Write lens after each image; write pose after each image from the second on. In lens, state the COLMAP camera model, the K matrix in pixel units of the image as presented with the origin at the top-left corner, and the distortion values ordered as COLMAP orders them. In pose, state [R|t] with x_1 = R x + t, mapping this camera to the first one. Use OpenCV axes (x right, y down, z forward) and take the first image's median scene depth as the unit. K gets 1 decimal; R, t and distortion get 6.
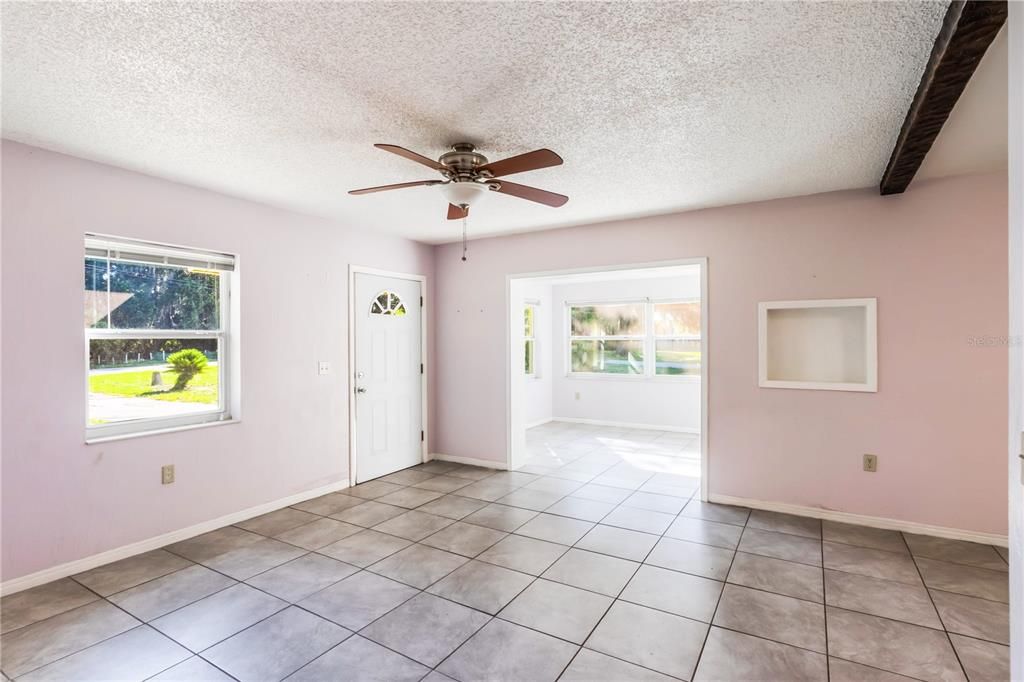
lens RADIAL K [[492.0, 0, 515.0], [0, 492.0, 339.0], [0, 0, 1]] dist [0.001374, 0.000171]
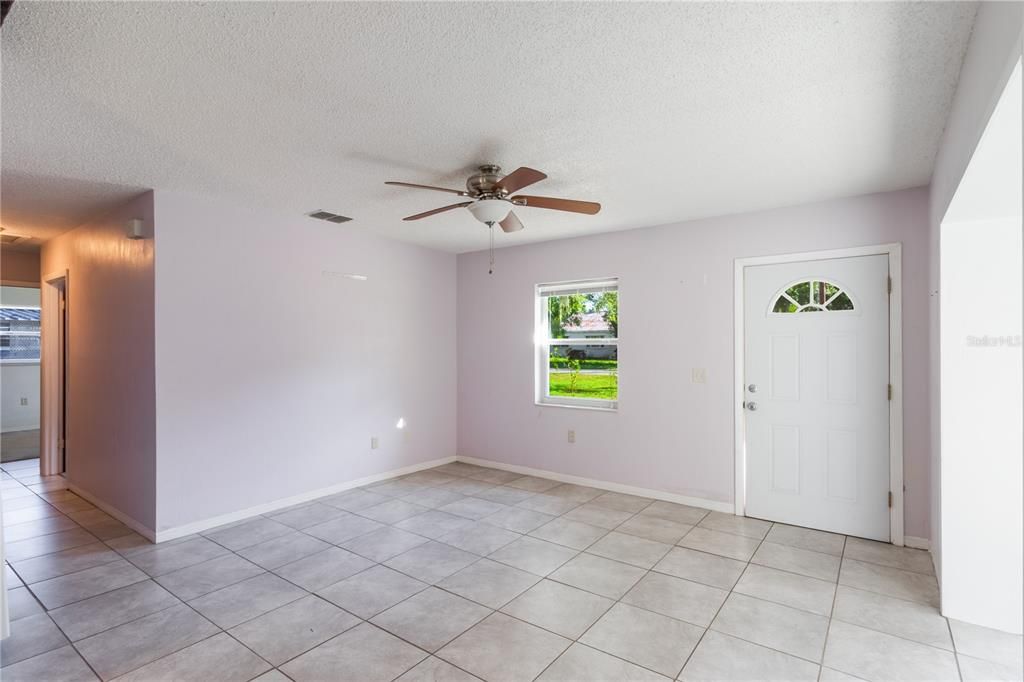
lens RADIAL K [[492.0, 0, 491.1], [0, 492.0, 342.6], [0, 0, 1]] dist [0.001374, 0.000171]
pose [[-0.106326, -0.001674, -0.994330, 0.764104], [0.003944, 0.999990, -0.002105, -0.004574], [0.994323, -0.004146, -0.106319, 0.879338]]
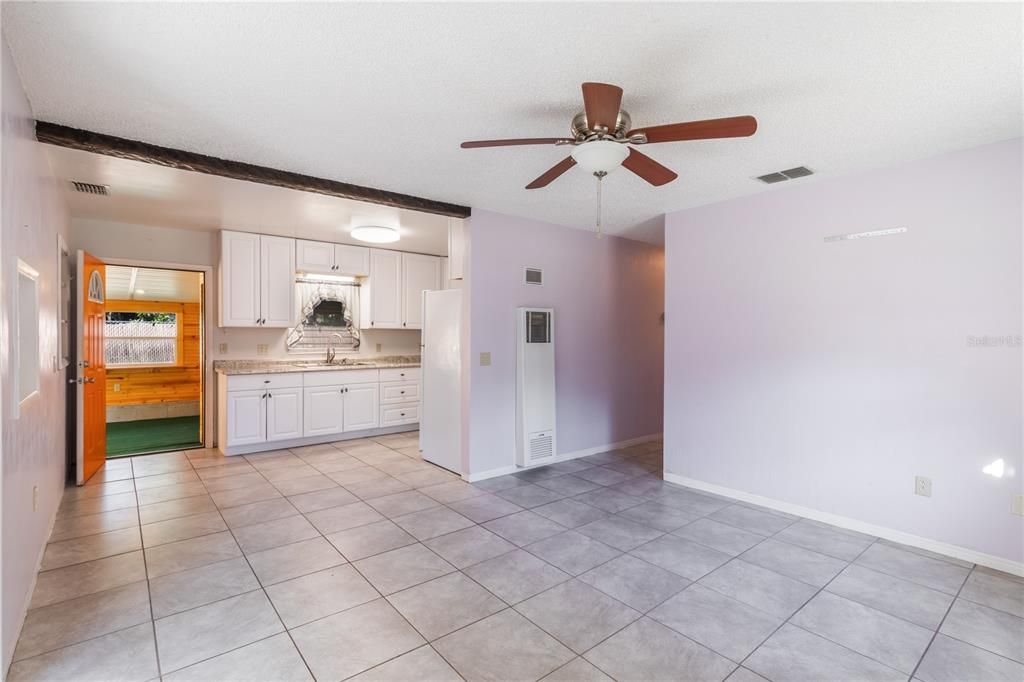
lens RADIAL K [[492.0, 0, 529.7], [0, 492.0, 339.8], [0, 0, 1]] dist [0.001374, 0.000171]
pose [[-0.953785, -0.008072, 0.300382, -0.193816], [-0.004694, 0.999917, 0.011966, 0.004935], [-0.300454, 0.010003, -0.953744, 1.459912]]
